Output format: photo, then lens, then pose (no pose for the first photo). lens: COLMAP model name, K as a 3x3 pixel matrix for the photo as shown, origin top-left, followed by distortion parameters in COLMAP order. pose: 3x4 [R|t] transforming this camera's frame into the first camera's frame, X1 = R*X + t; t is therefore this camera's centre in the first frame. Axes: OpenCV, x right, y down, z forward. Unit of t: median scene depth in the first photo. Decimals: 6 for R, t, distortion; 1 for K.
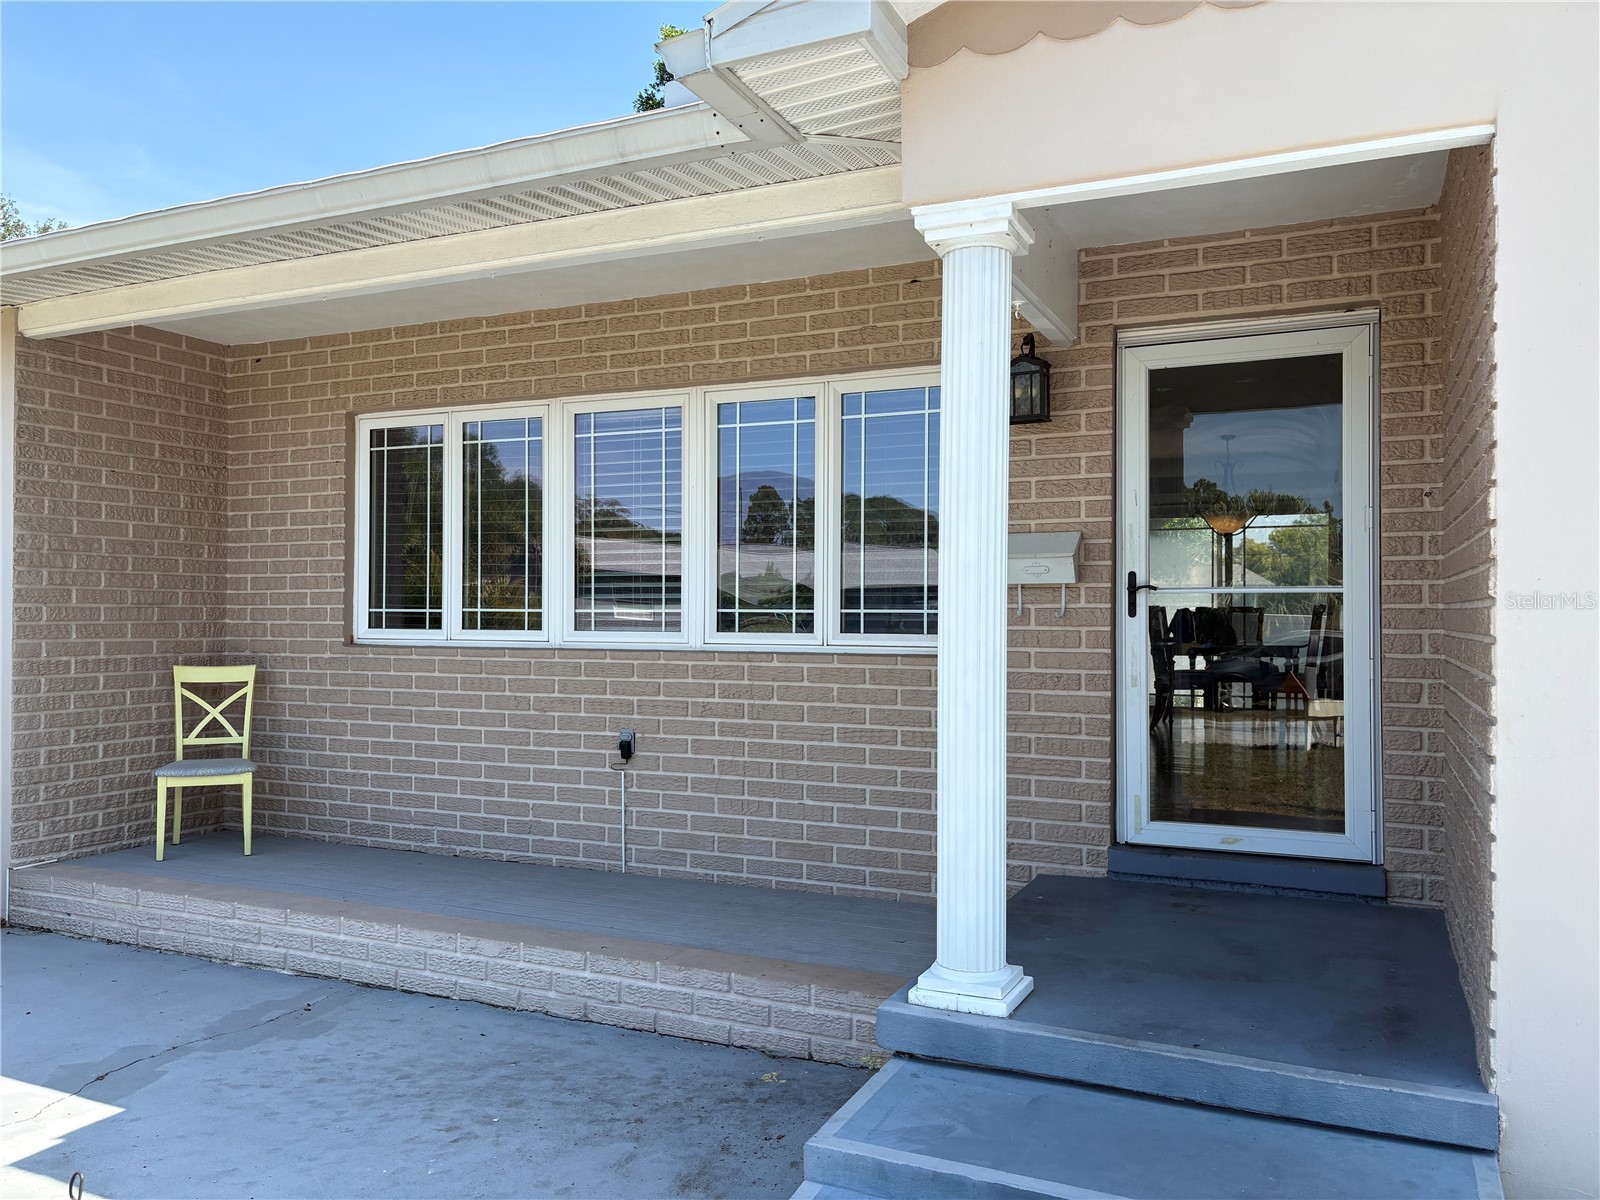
lens RADIAL K [[1206.6, 0, 789.0], [0, 1206.6, 602.3], [0, 0, 1]] dist [0.037711, -0.042376]
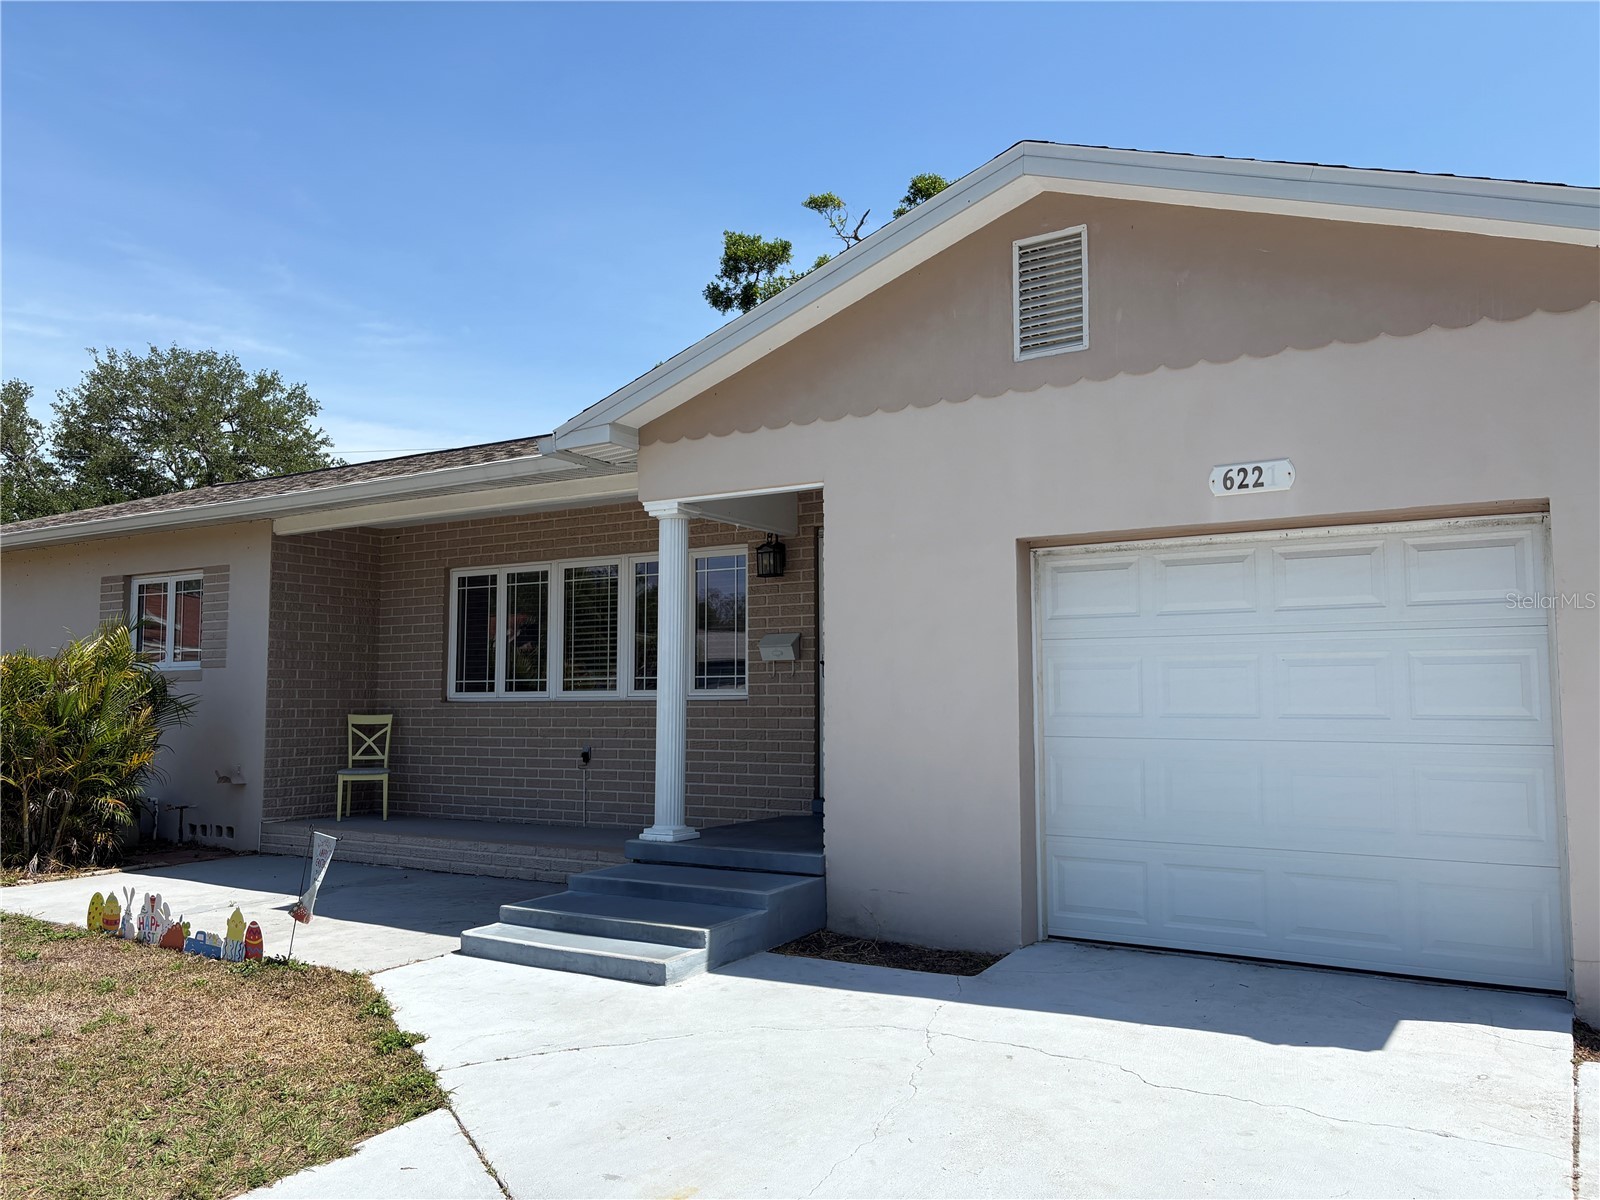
lens RADIAL K [[1206.6, 0, 784.7], [0, 1206.6, 593.7], [0, 0, 1]] dist [0.037711, -0.042376]
pose [[0.991547, -0.017641, -0.128540, 0.370195], [0.007338, 0.996753, -0.080188, 0.025472], [0.129538, 0.078567, 0.988457, -0.706839]]
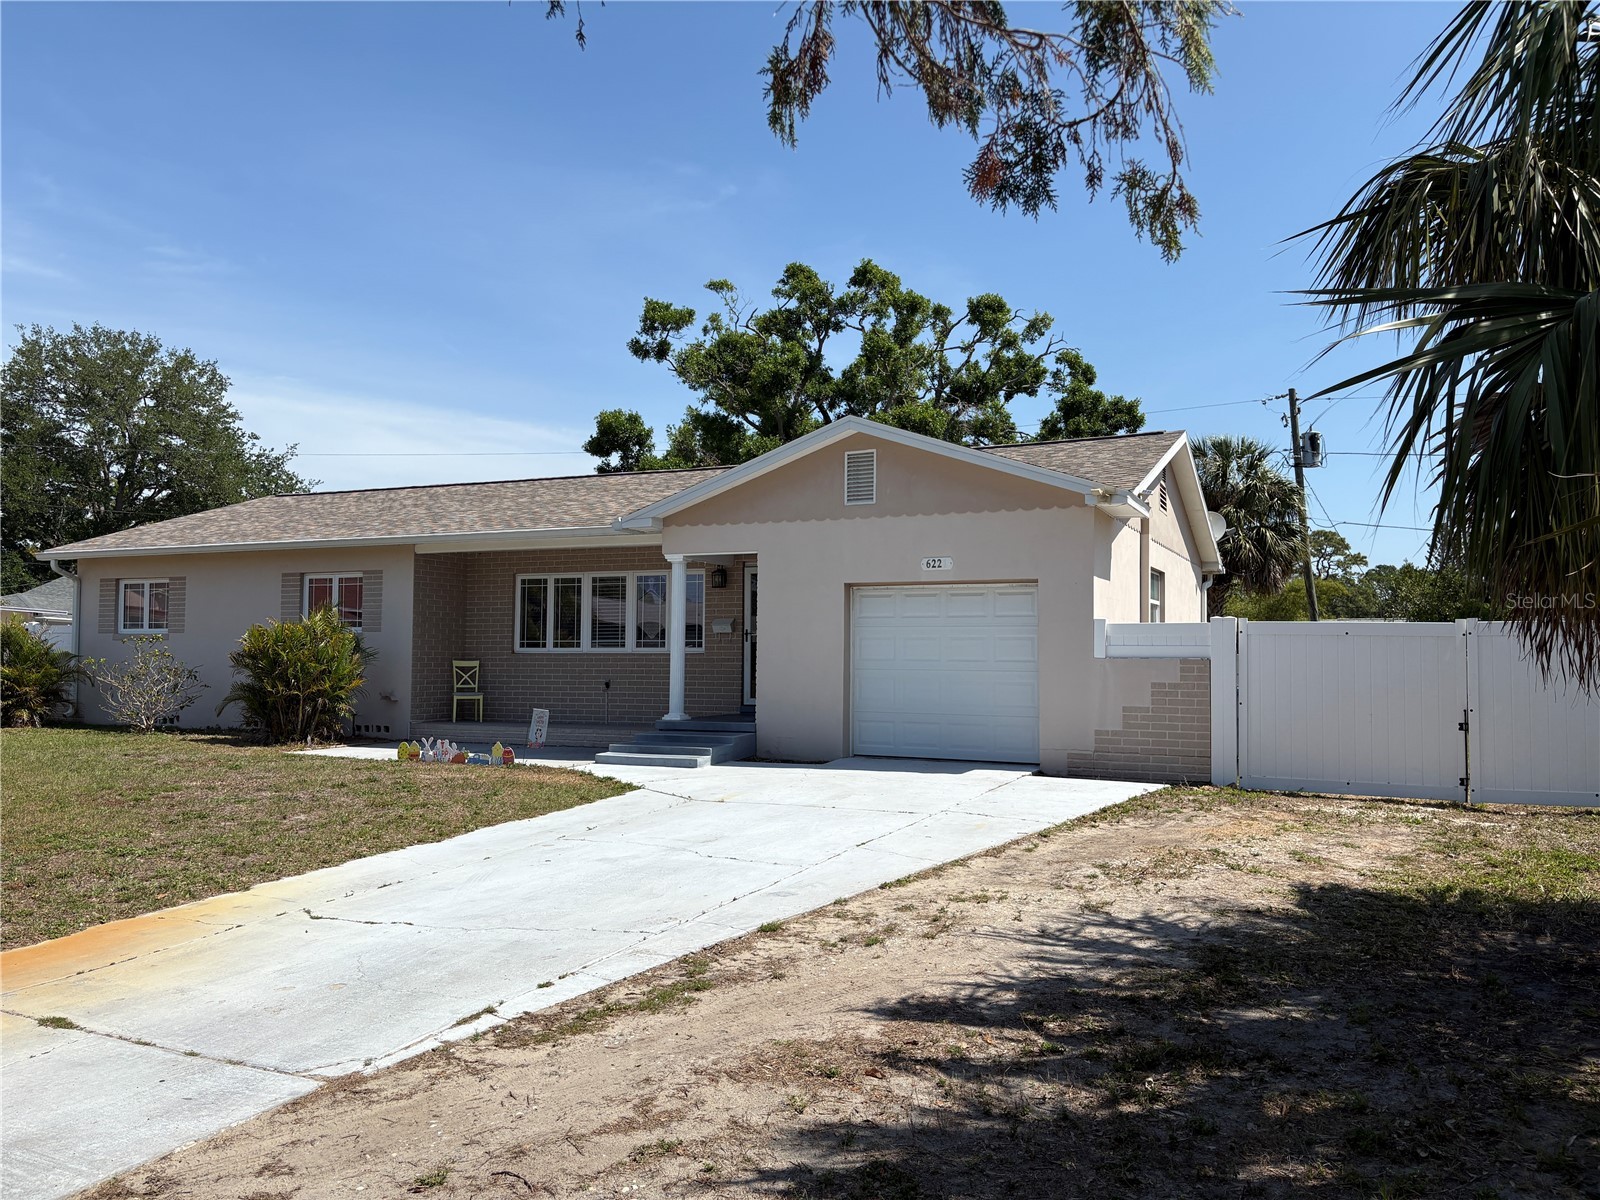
lens RADIAL K [[1206.6, 0, 807.7], [0, 1206.6, 602.2], [0, 0, 1]] dist [0.037711, -0.042376]
pose [[0.999952, 0.002071, 0.009585, 0.339732], [-0.001685, 0.999192, -0.040145, 0.029996], [-0.009661, 0.040127, 0.999148, -2.057928]]
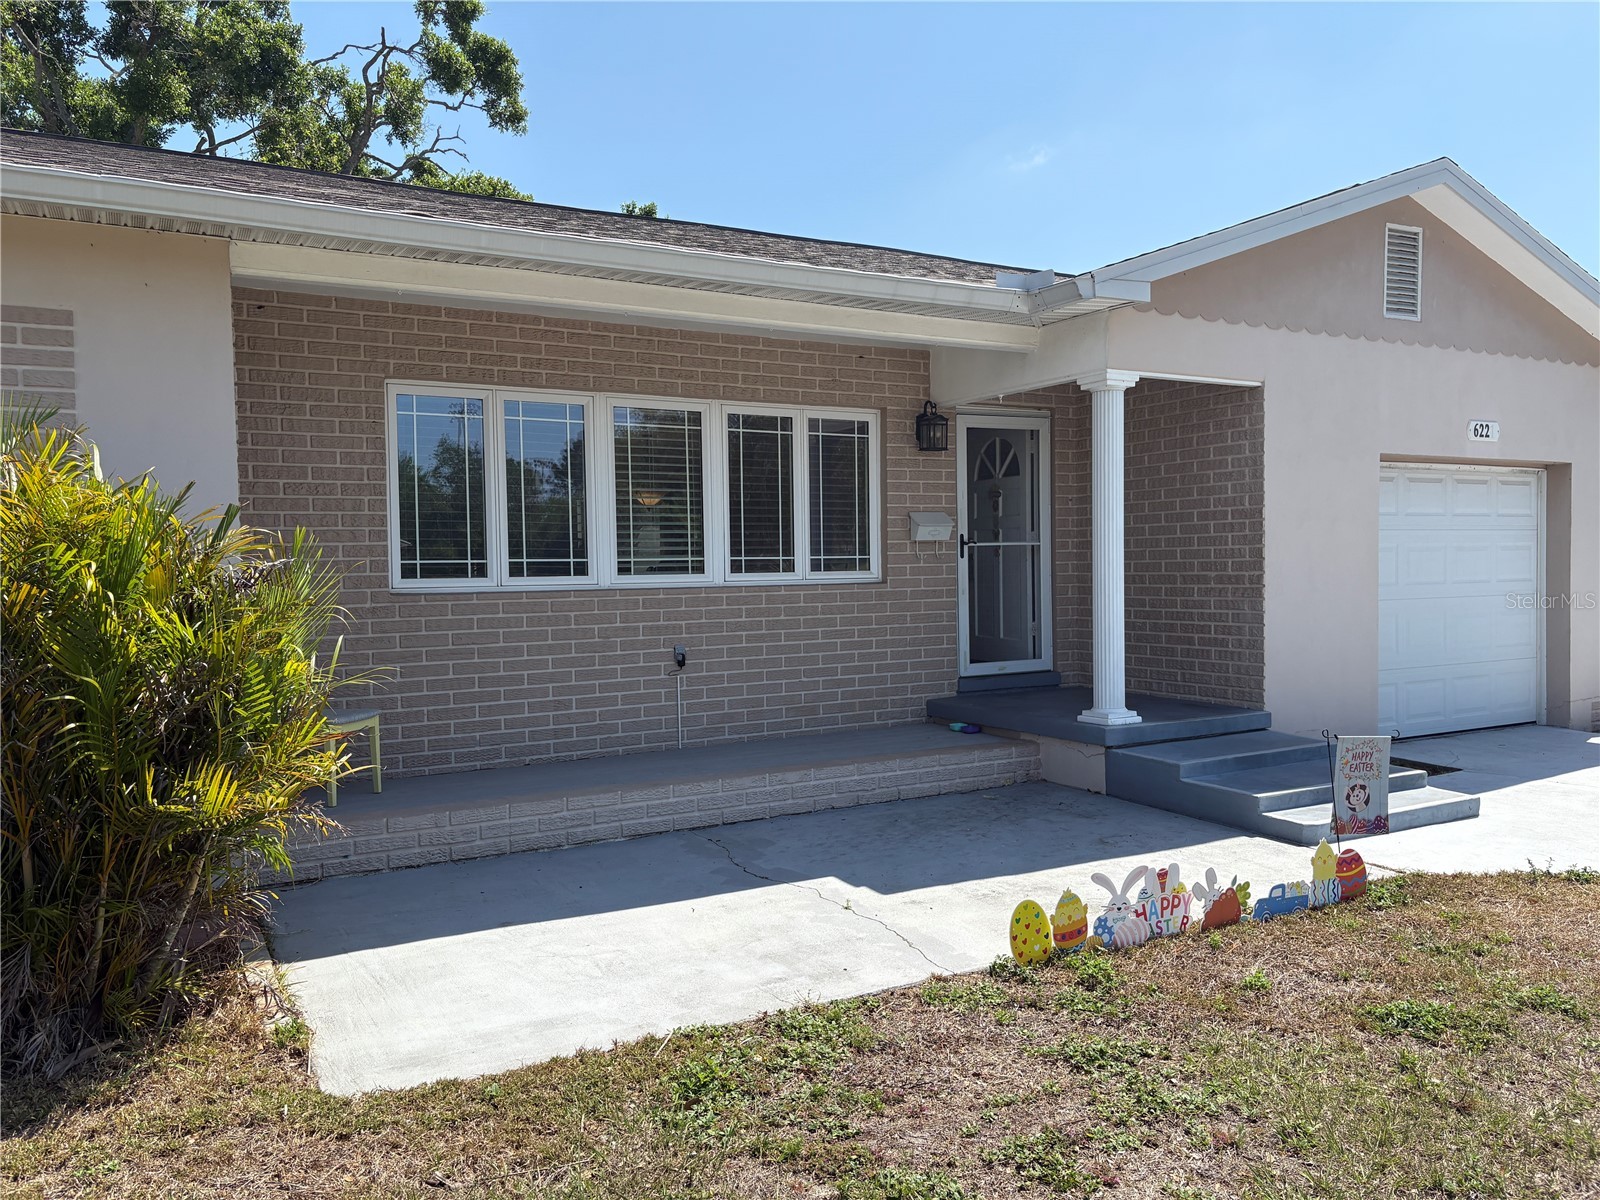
lens RADIAL K [[1206.6, 0, 795.2], [0, 1206.6, 612.9], [0, 0, 1]] dist [0.037711, -0.042376]
pose [[0.582334, -0.043489, 0.811786, -1.114514], [0.011502, 0.998909, 0.045262, 0.007497], [-0.812869, -0.017020, 0.582198, 0.089968]]
